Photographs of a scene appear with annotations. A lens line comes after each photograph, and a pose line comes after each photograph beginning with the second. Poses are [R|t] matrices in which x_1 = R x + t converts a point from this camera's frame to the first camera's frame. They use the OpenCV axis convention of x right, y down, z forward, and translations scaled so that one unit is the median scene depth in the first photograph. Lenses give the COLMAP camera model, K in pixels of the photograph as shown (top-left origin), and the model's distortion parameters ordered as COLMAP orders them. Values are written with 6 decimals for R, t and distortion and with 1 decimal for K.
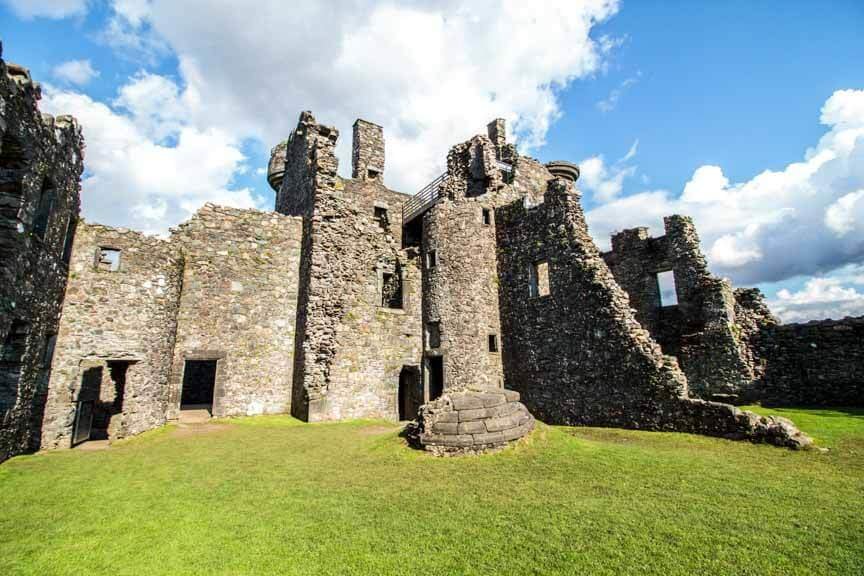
lens RADIAL K [[409.5, 0, 431.5], [0, 409.5, 287.4], [0, 0, 1]] dist [-0.000429, -0.001019]
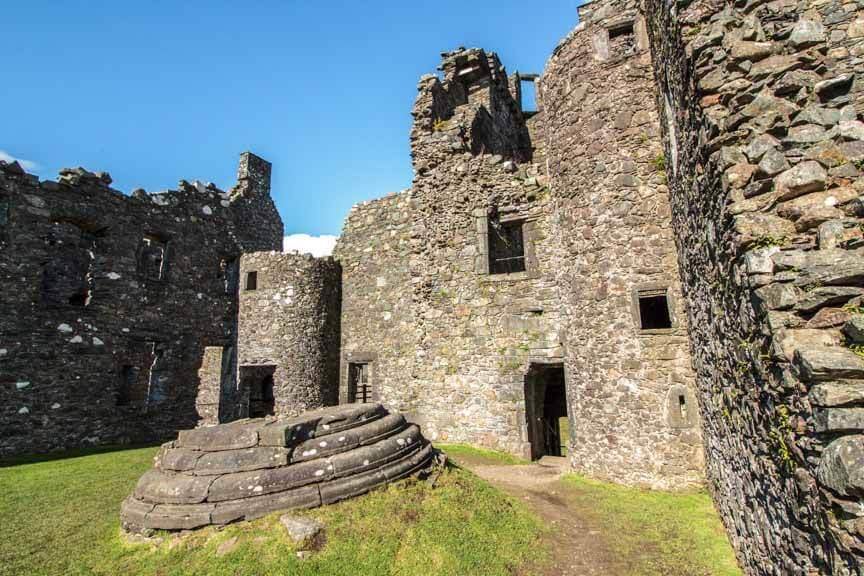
lens RADIAL K [[453.1, 0, 431.6], [0, 453.1, 288.1], [0, 0, 1]] dist [-0.001786, -0.000114]
pose [[0.513125, -0.159183, -0.843424, 0.443719], [0.183216, 0.980317, -0.073554, 0.108421], [0.838531, -0.116786, 0.532190, 0.554569]]
